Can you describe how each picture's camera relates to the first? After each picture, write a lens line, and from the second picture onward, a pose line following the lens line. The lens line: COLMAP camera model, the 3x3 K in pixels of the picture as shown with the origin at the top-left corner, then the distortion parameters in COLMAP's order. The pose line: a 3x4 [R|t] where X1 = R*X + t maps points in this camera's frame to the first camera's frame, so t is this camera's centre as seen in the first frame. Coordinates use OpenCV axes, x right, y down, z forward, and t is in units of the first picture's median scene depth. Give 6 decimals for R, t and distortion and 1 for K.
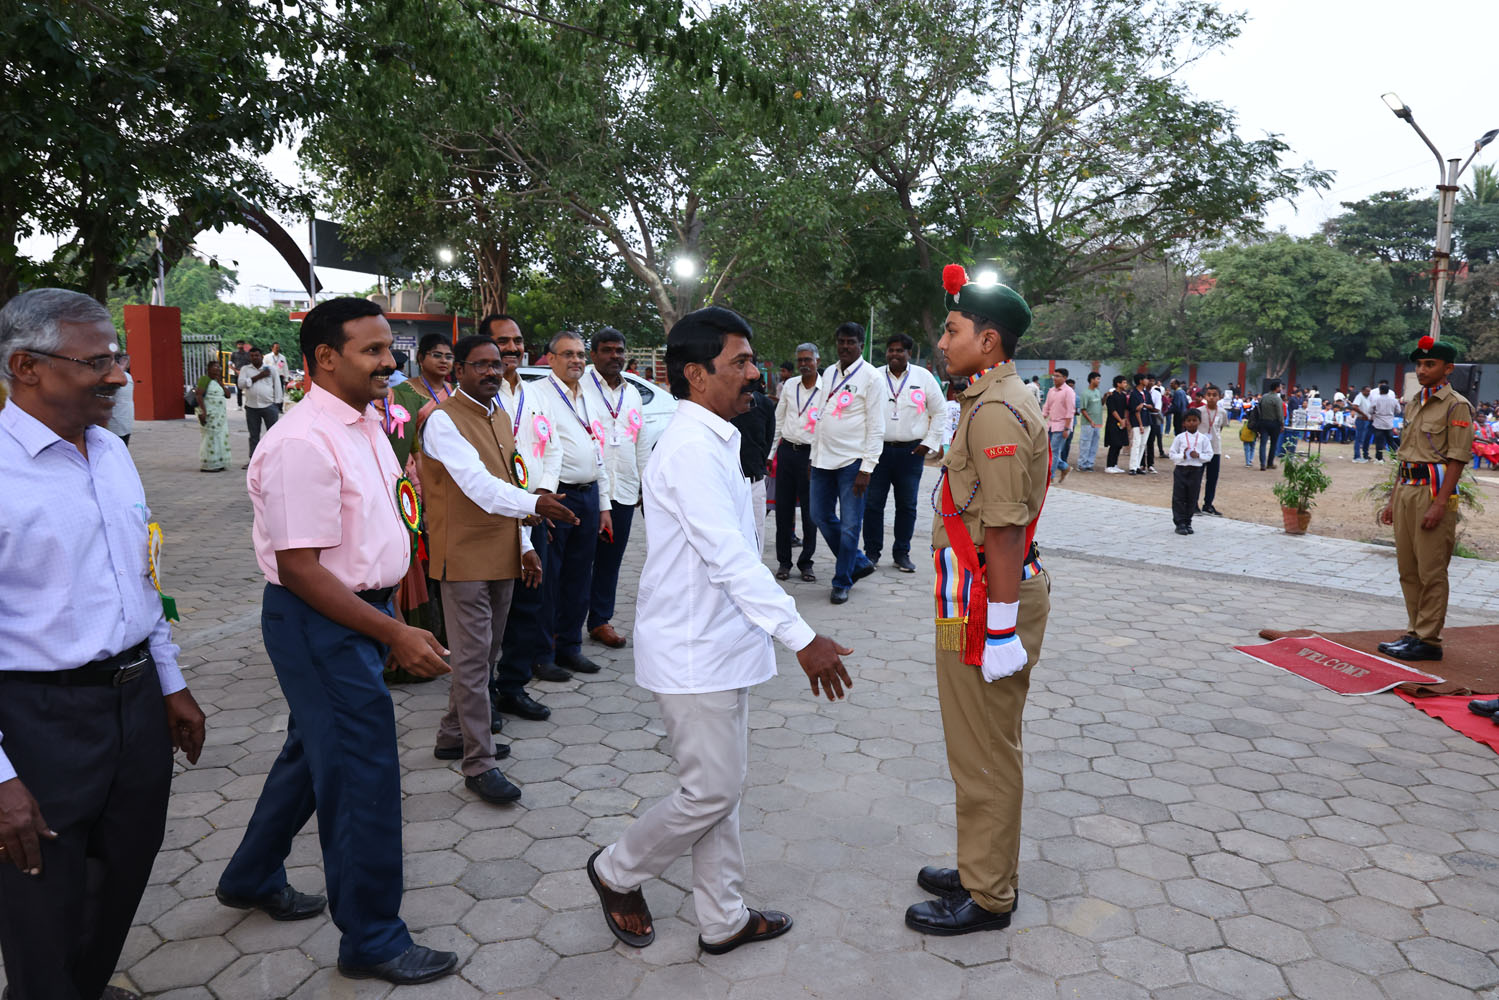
lens RADIAL K [[1024.7, 0, 765.1], [0, 1024.7, 490.7], [0, 0, 1]] dist [-0.003533, -0.005978]
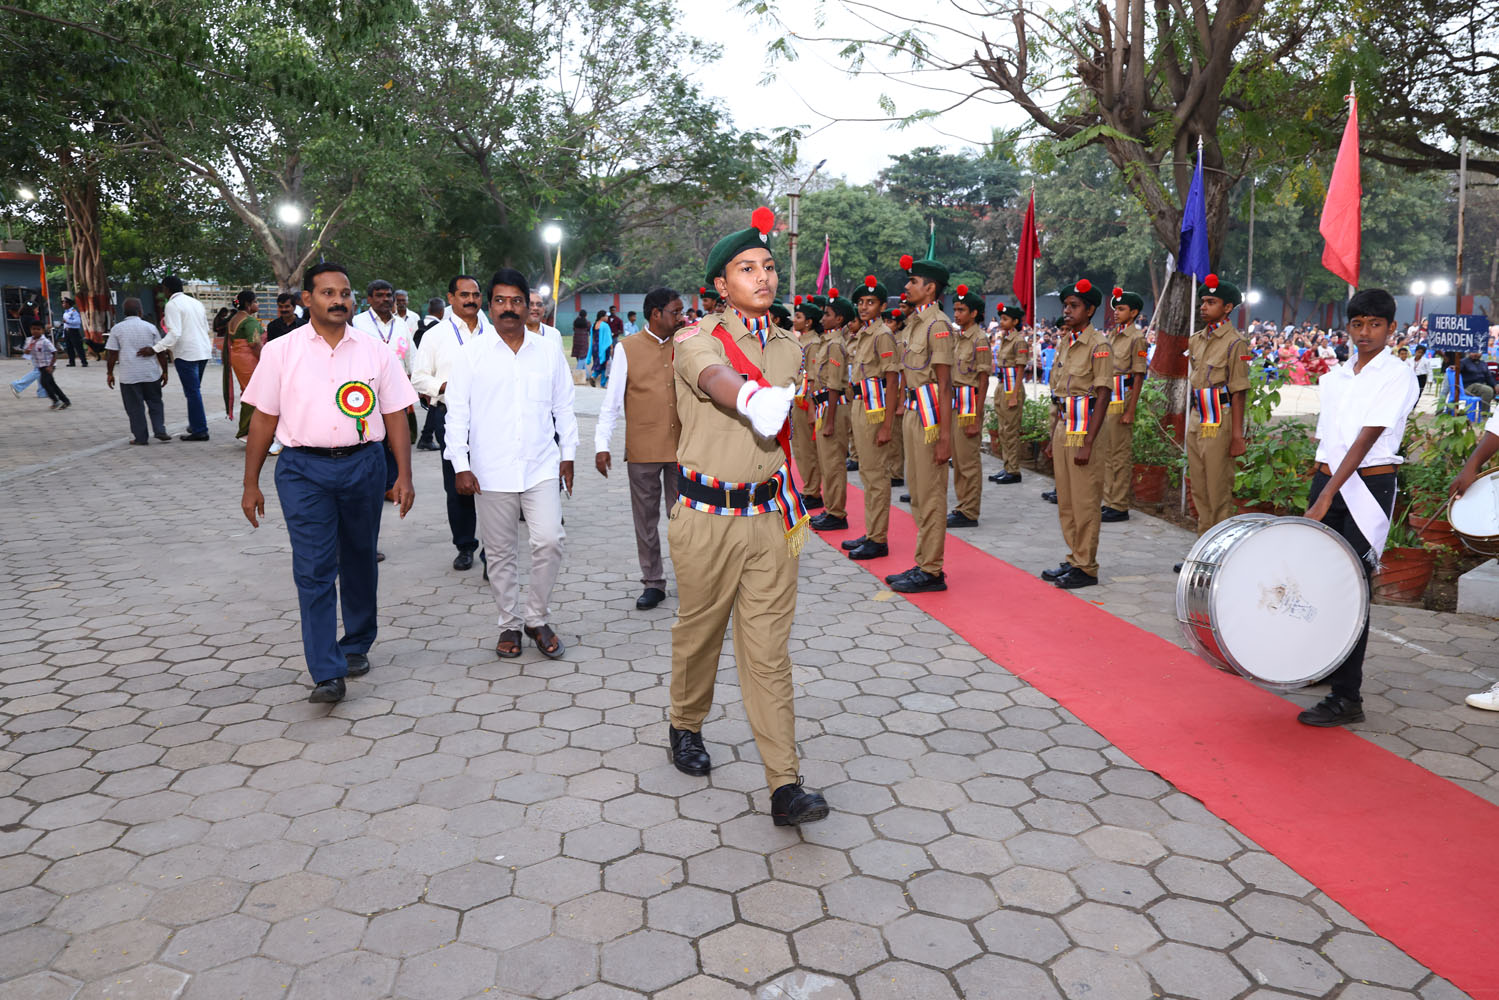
lens RADIAL K [[1088.4, 0, 770.4], [0, 1088.4, 492.6], [0, 0, 1]] dist [-0.005041, 0.007970]
pose [[0.938525, -0.067406, 0.338567, -0.010041], [0.048960, 0.996828, 0.062741, 0.040838], [-0.341722, -0.042308, 0.938848, -0.346350]]
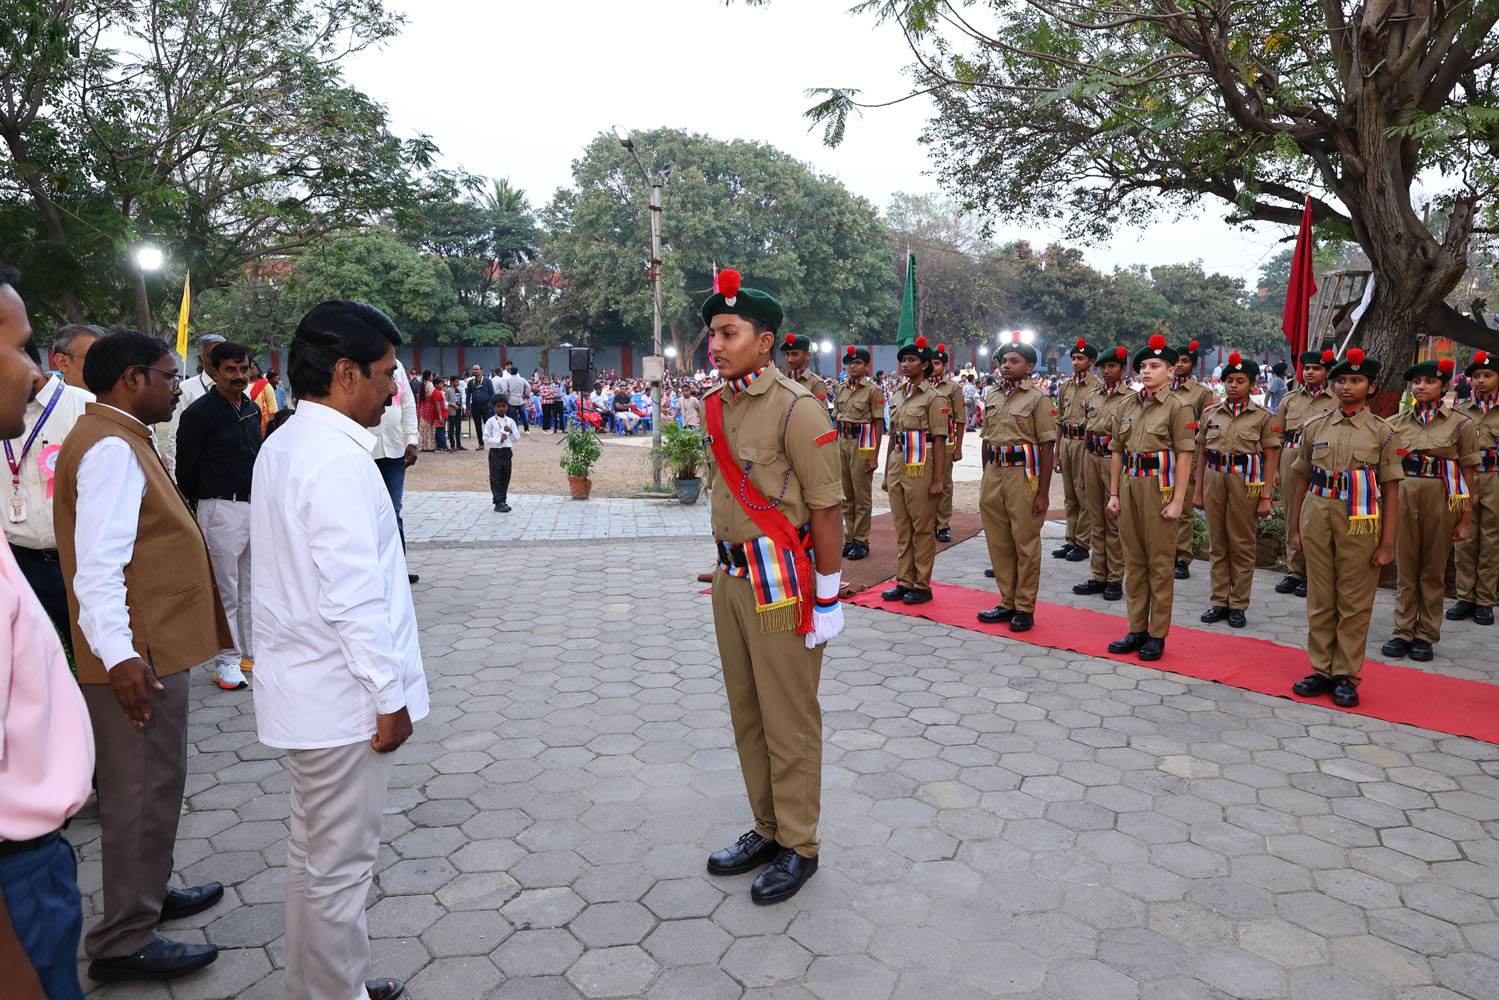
lens RADIAL K [[1024.7, 0, 754.1], [0, 1024.7, 485.8], [0, 0, 1]] dist [-0.003533, -0.005978]
pose [[0.648745, -0.112751, 0.752607, -0.111565], [0.105519, 0.992738, 0.057769, -0.009366], [-0.753655, 0.041937, 0.655931, 0.048943]]
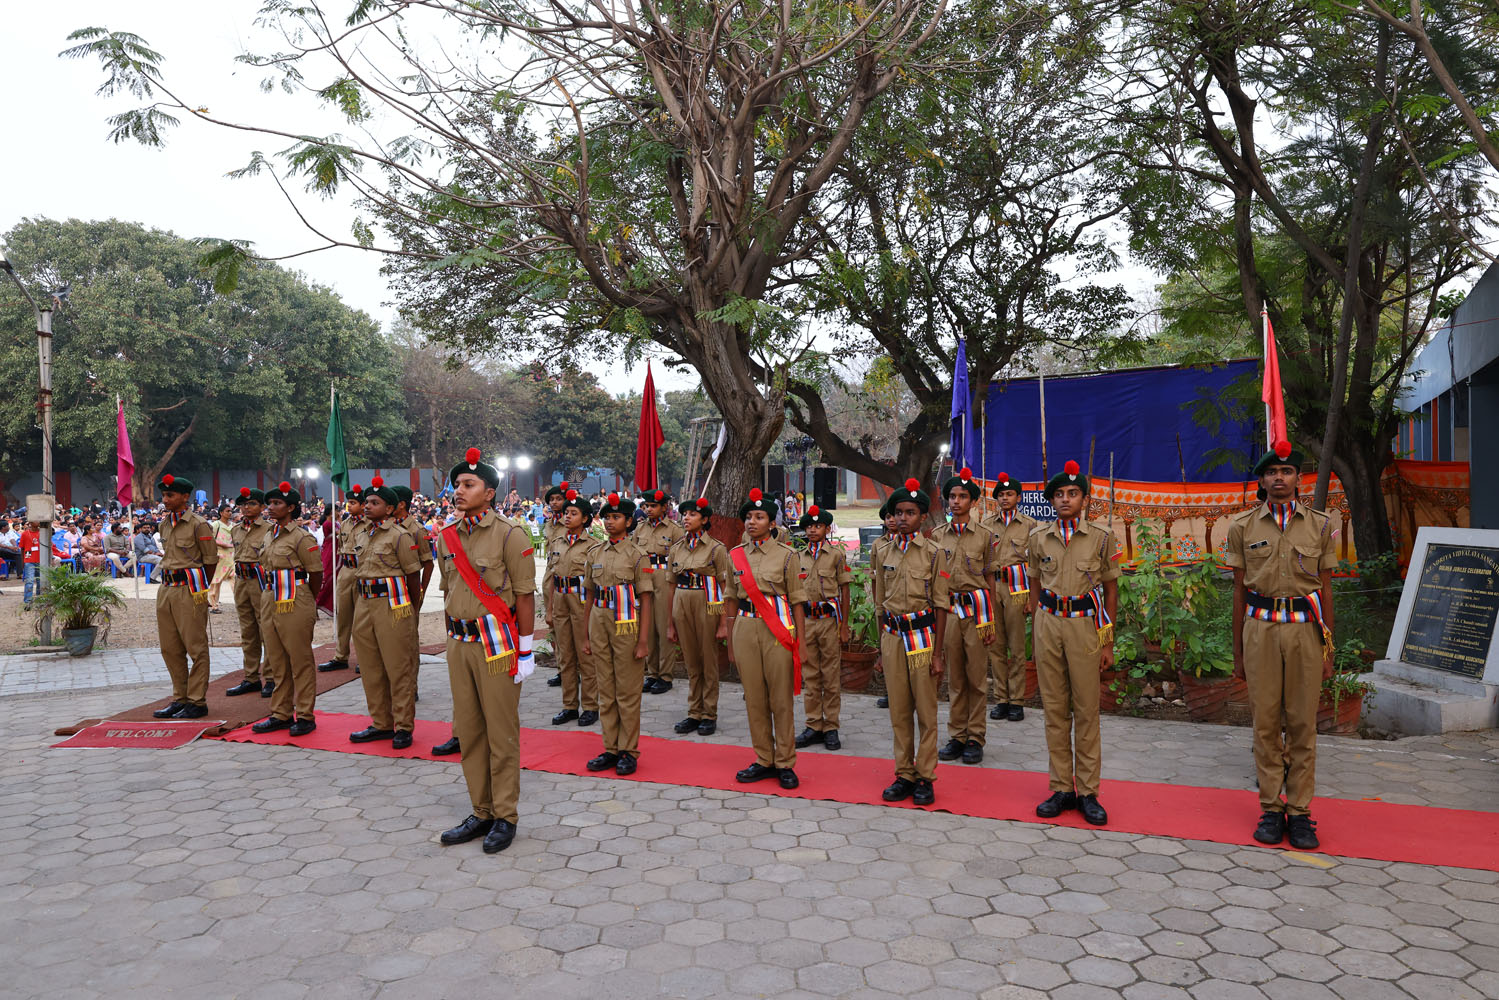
lens RADIAL K [[1088.4, 0, 760.4], [0, 1088.4, 494.8], [0, 0, 1]] dist [-0.005041, 0.007970]
pose [[0.264511, -0.036630, 0.963687, -0.143542], [0.132074, 0.991239, 0.001426, -0.006661], [-0.955296, 0.126901, 0.267031, -0.033299]]
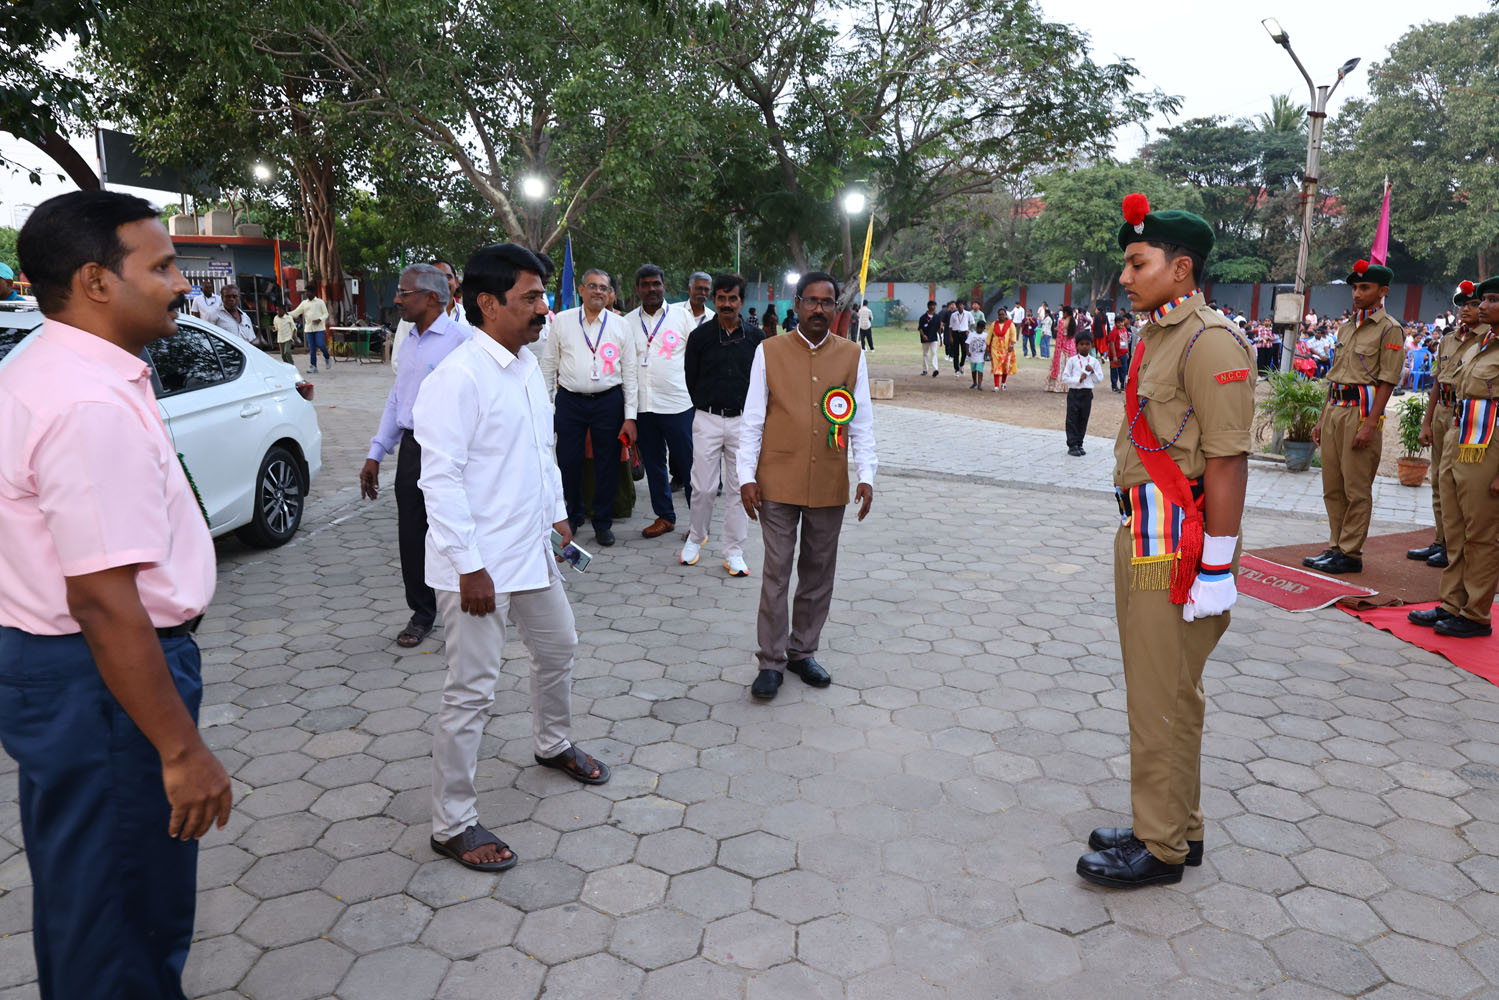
lens RADIAL K [[1024.7, 0, 763.8], [0, 1024.7, 489.9], [0, 0, 1]] dist [-0.003533, -0.005978]
pose [[0.987176, -0.038184, 0.155001, -0.030066], [0.026986, 0.996914, 0.073712, -0.003599], [-0.157338, -0.068584, 0.985160, 0.018150]]
